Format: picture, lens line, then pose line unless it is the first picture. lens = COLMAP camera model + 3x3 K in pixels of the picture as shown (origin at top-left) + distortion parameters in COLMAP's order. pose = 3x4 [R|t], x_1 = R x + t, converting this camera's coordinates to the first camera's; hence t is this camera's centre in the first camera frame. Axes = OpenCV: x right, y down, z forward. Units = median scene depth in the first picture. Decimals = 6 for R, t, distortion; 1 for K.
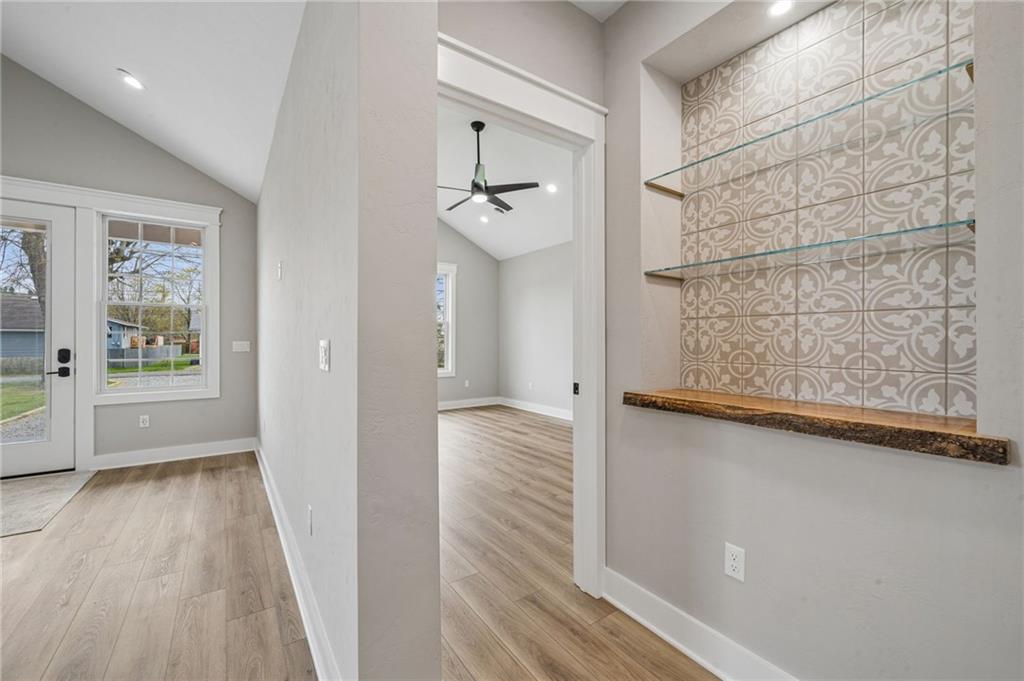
lens RADIAL K [[384.8, 0, 511.7], [0, 384.8, 345.4], [0, 0, 1]] dist [0.000057, -0.000067]
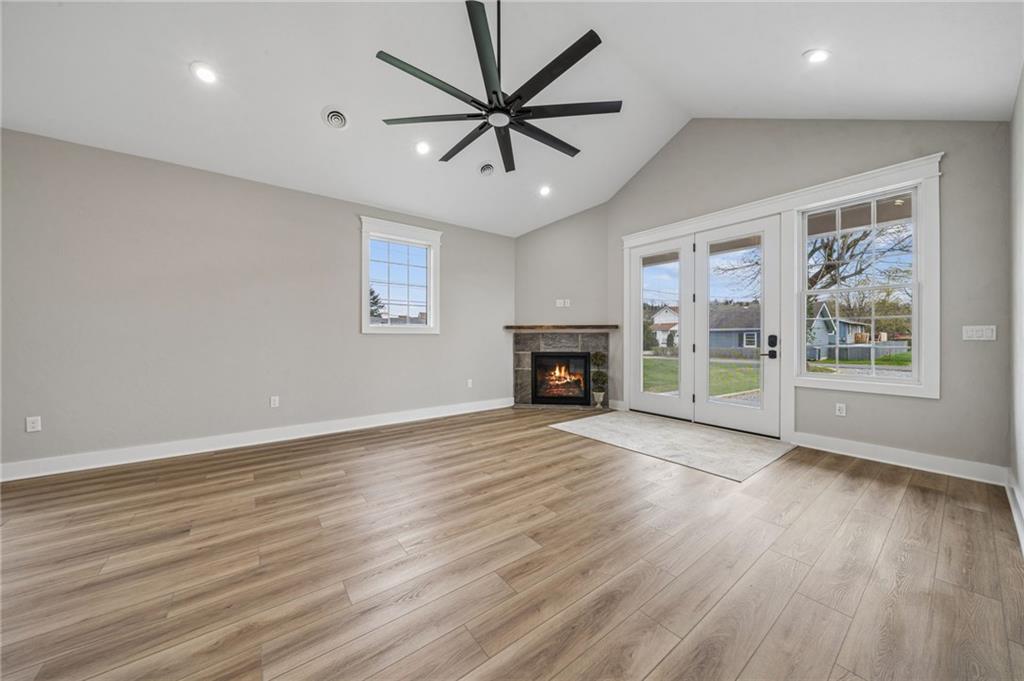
lens RADIAL K [[345.1, 0, 511.1], [0, 345.1, 337.4], [0, 0, 1]] dist [-0.000300, -0.000069]
pose [[0.011440, -0.003320, -0.999929, -0.100281], [-0.005306, 0.999980, -0.003381, 0.023690], [0.999920, 0.005344, 0.011422, 0.173960]]
